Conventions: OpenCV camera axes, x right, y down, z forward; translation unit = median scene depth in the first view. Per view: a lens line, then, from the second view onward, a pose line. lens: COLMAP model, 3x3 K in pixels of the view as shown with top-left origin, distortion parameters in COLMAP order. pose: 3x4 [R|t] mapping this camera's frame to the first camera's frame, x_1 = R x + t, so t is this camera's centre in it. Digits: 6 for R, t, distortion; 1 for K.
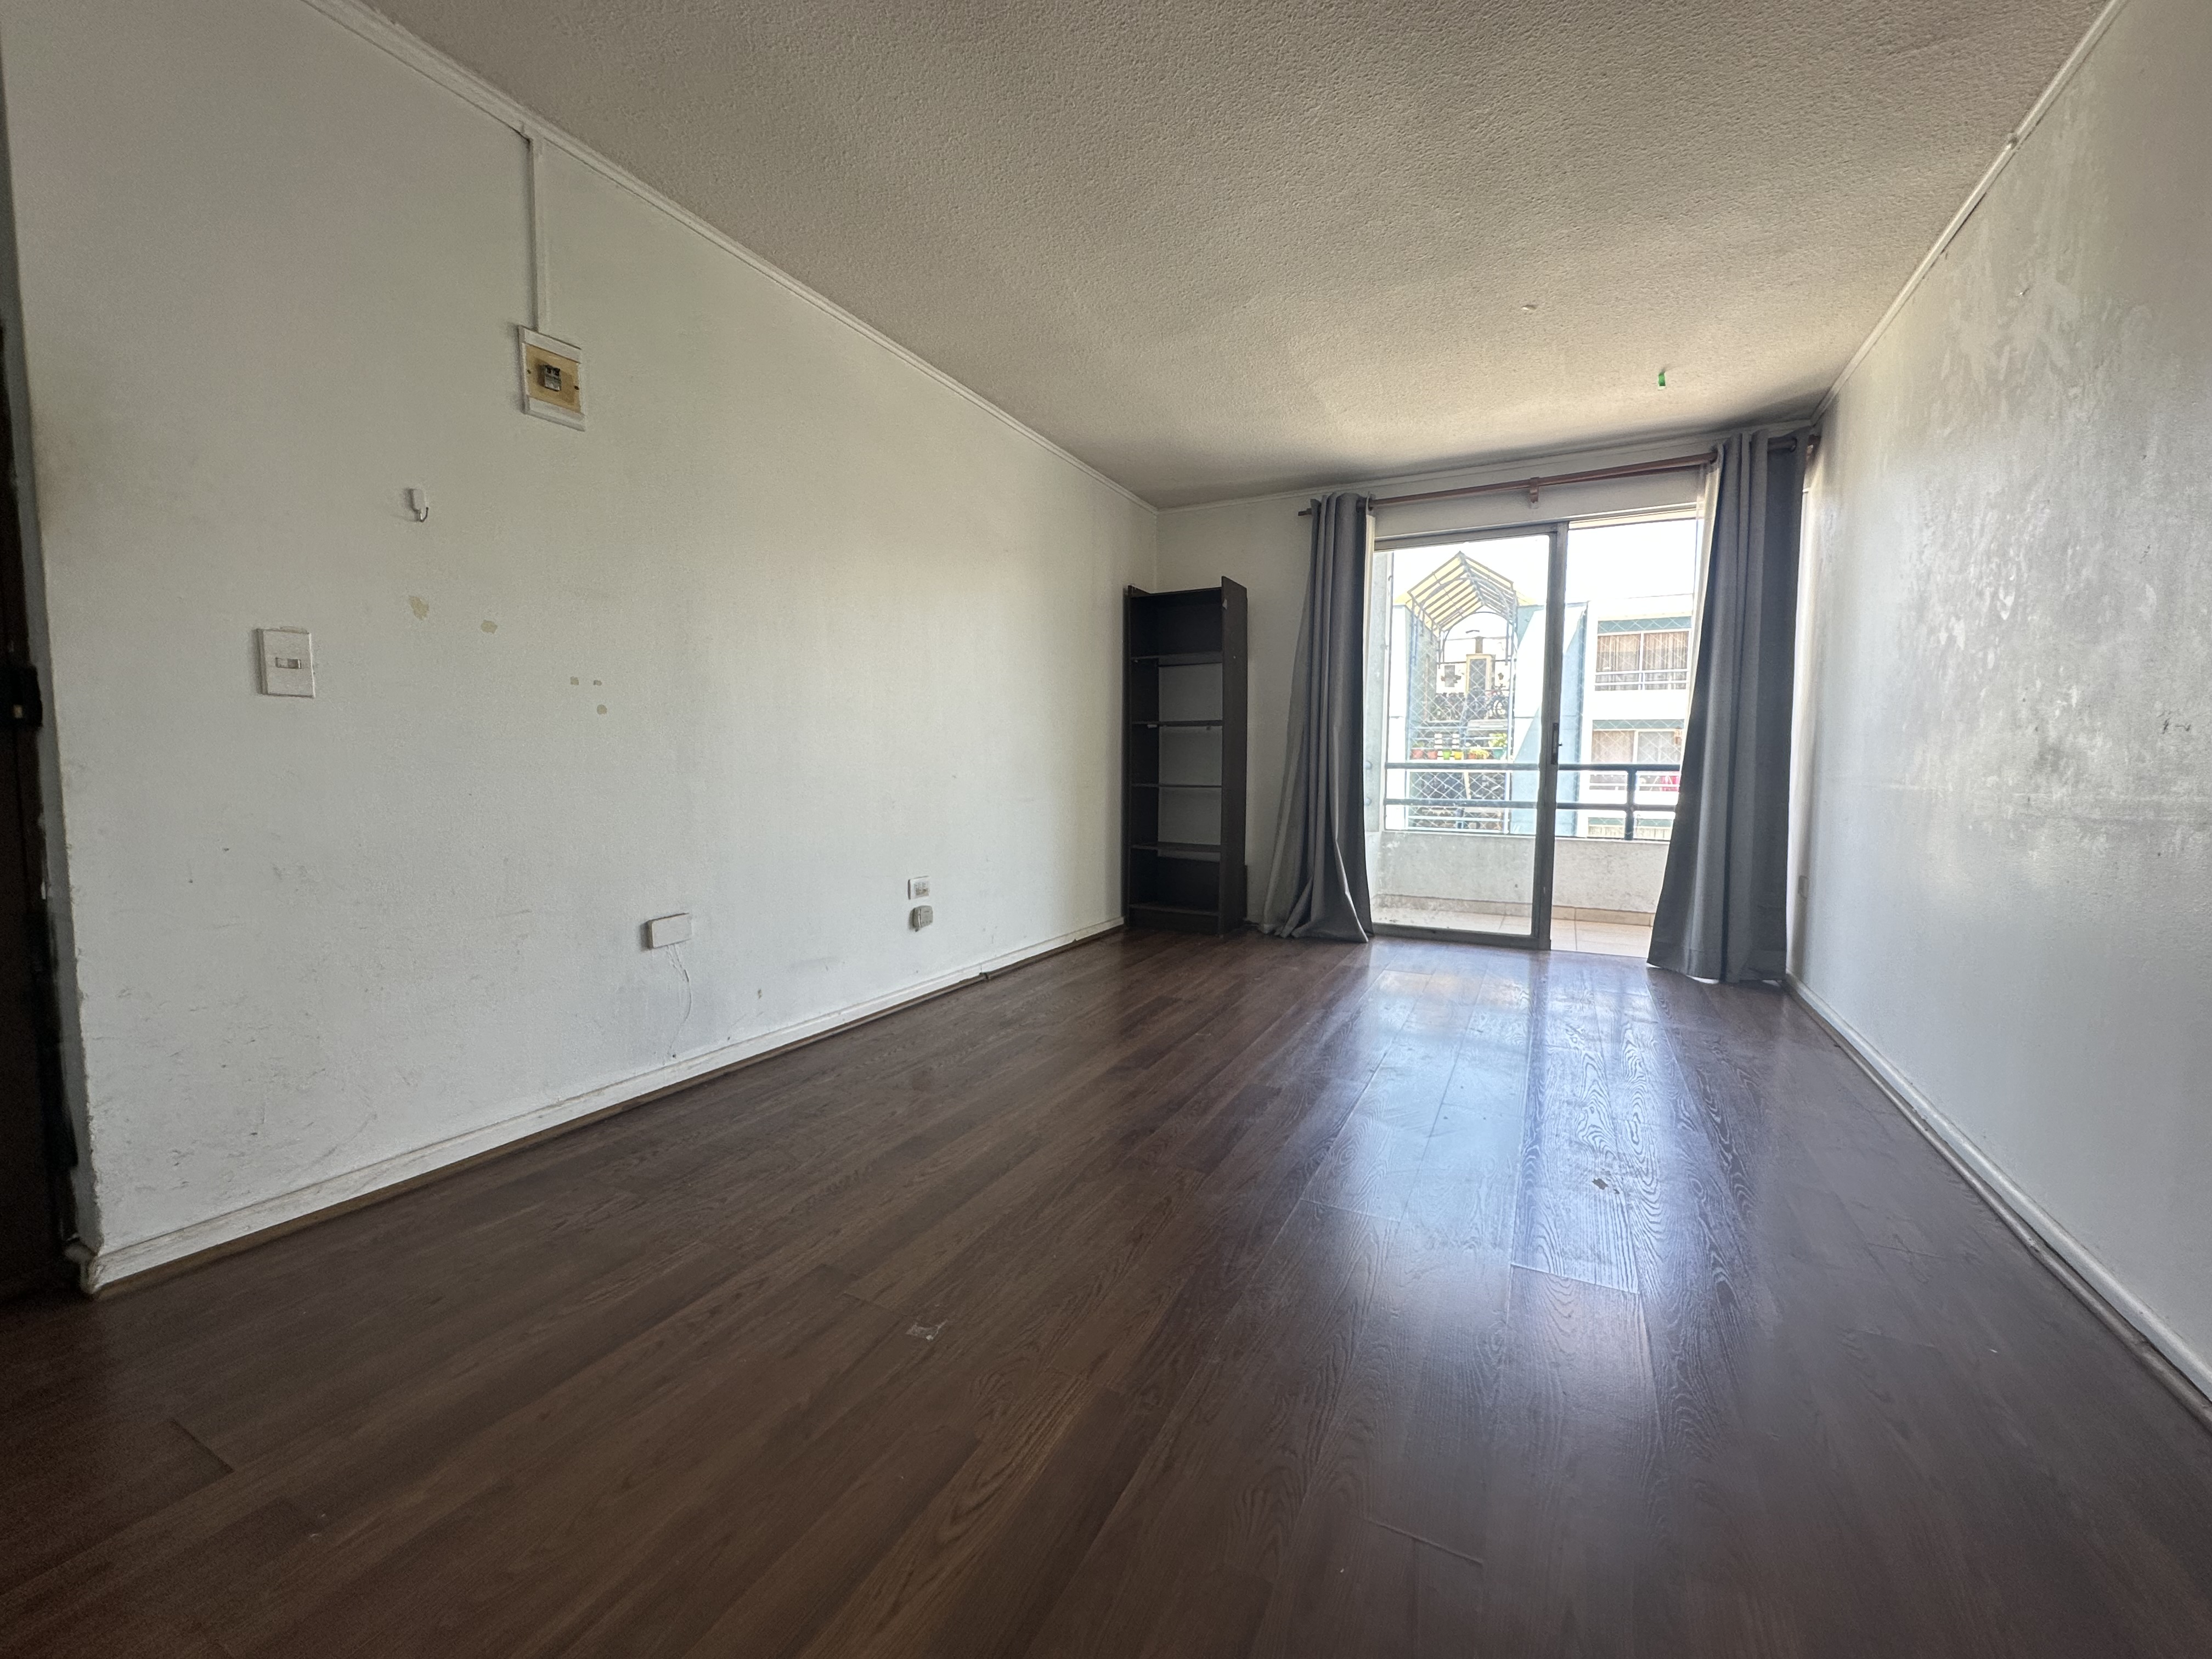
lens RADIAL K [[881.8, 0, 1102.5], [0, 881.8, 833.7], [0, 0, 1]] dist [-0.002097, -0.000178]
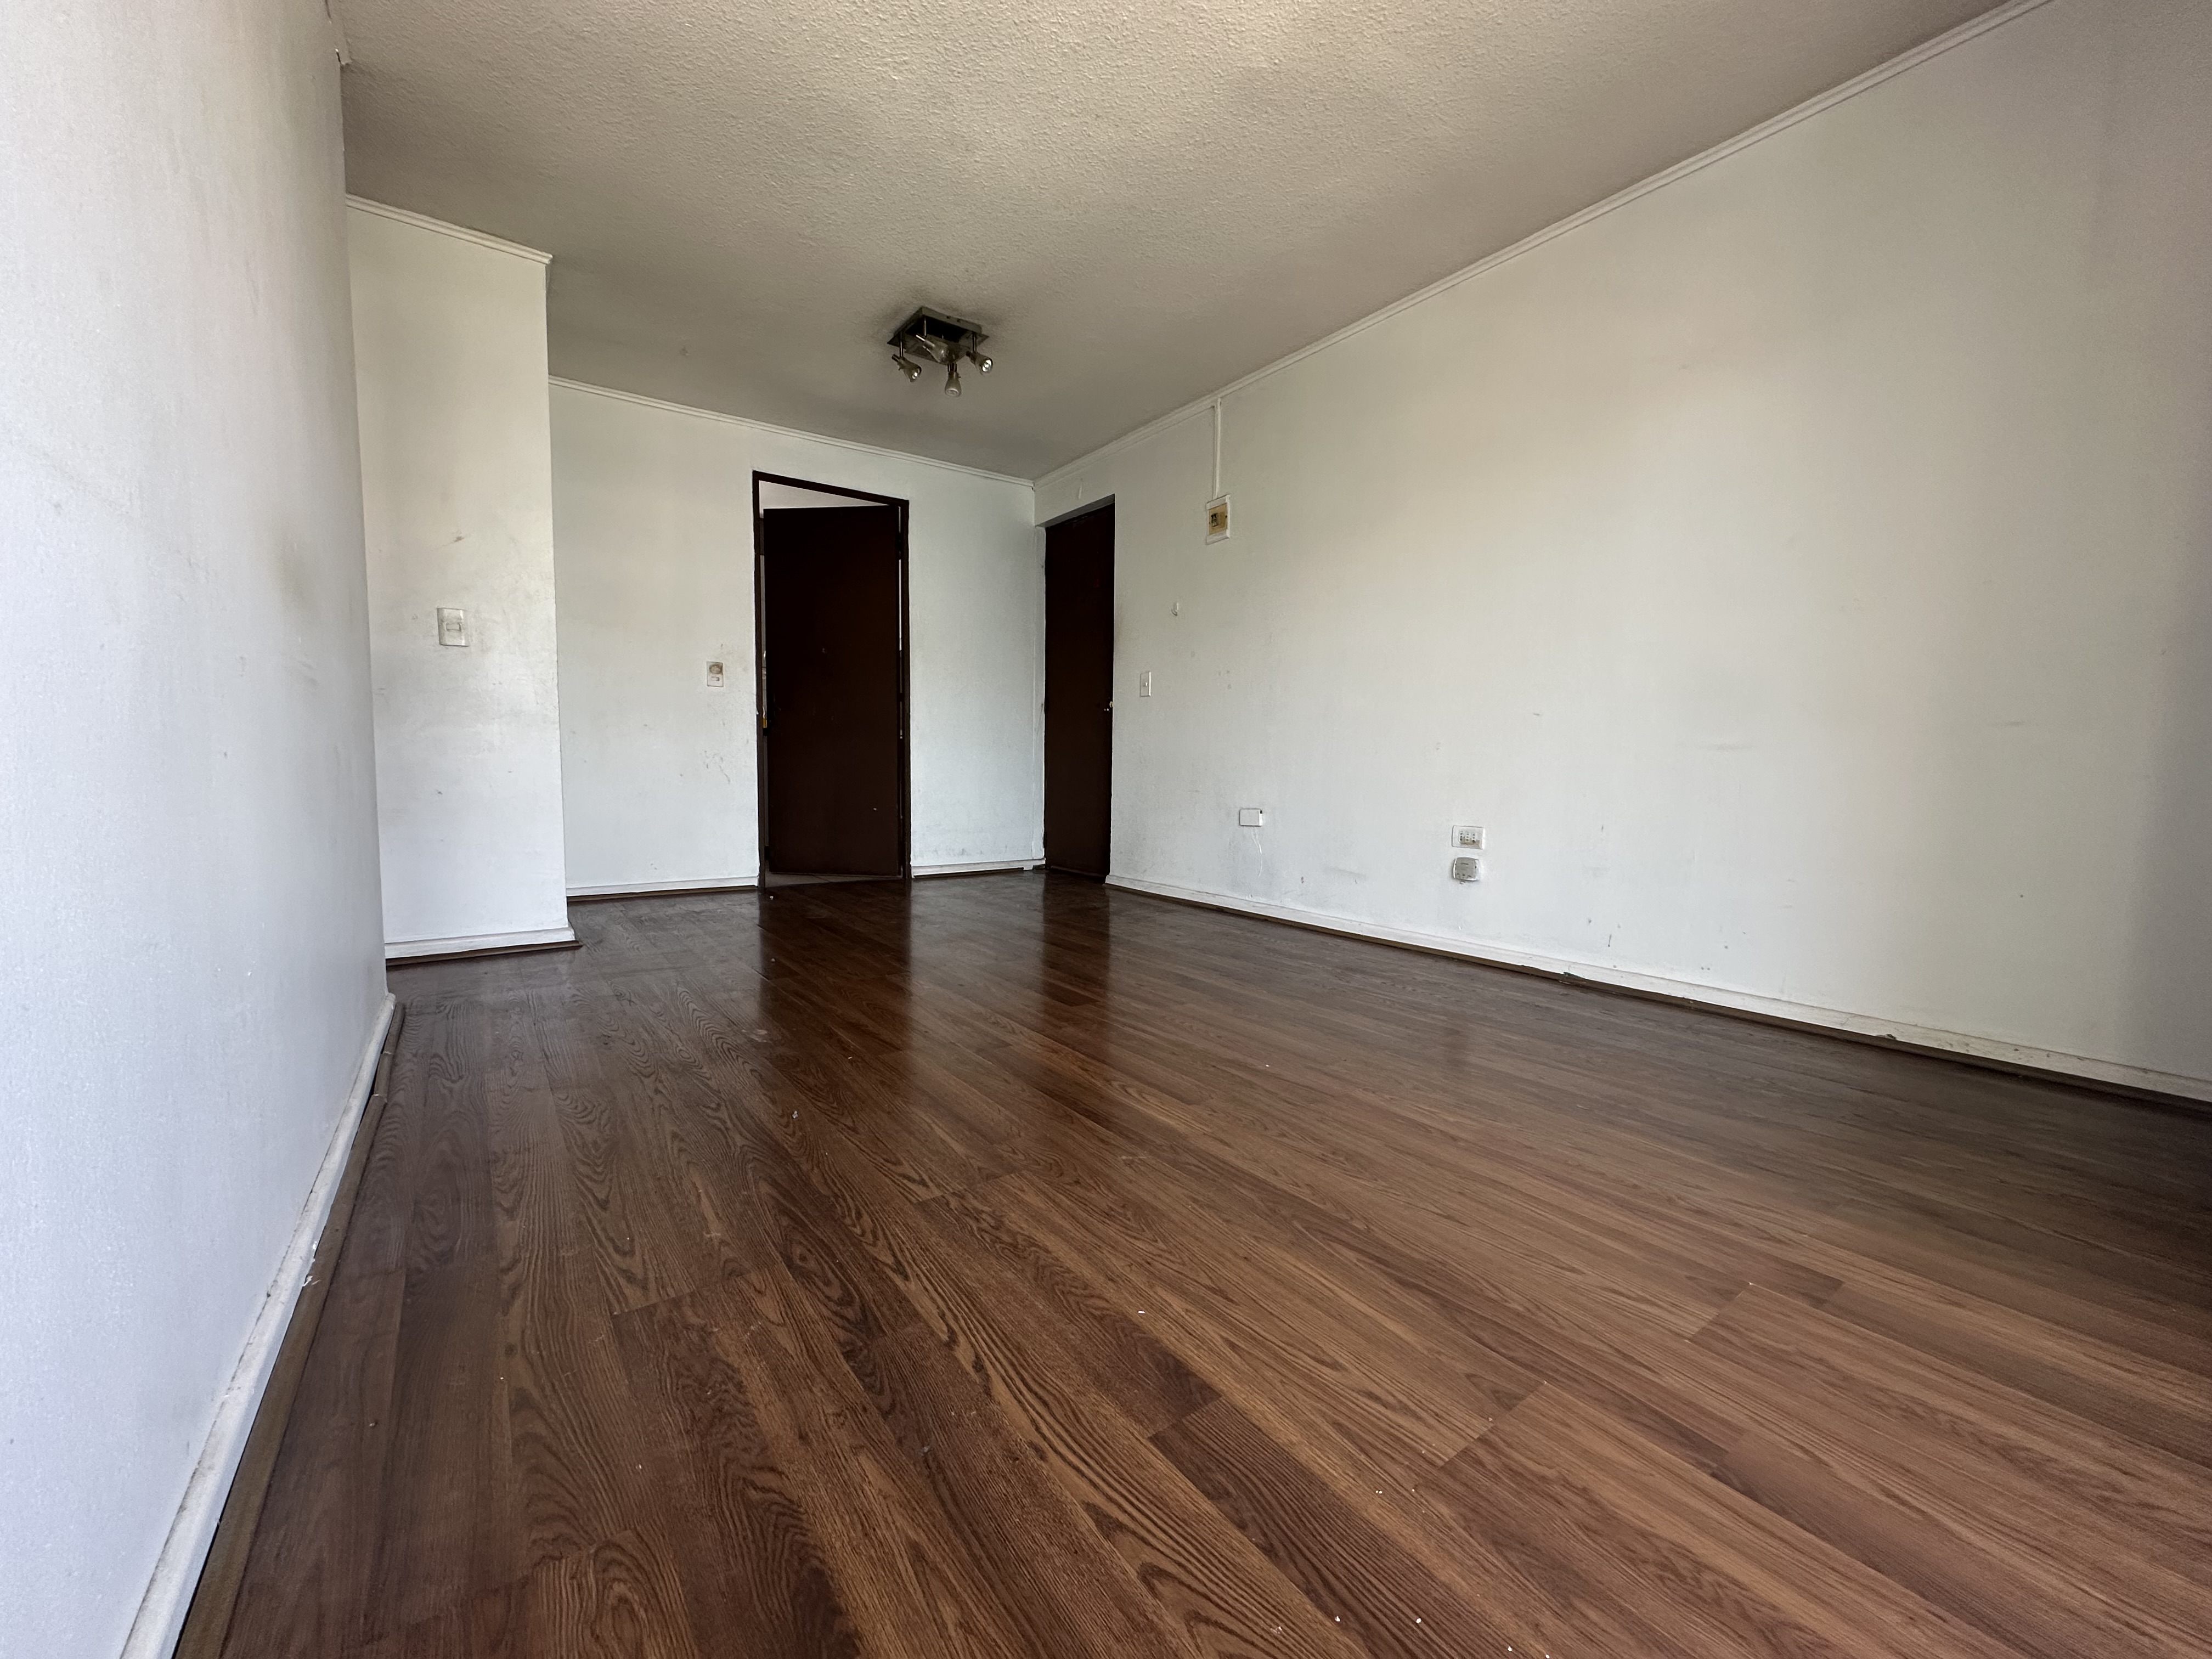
lens RADIAL K [[881.8, 0, 1106.2], [0, 881.8, 828.1], [0, 0, 1]] dist [-0.002097, -0.000178]
pose [[-0.455717, 0.056407, -0.888336, 0.784608], [-0.081822, 0.991110, 0.104908, -0.014647], [0.886356, 0.120494, -0.447050, 1.079312]]
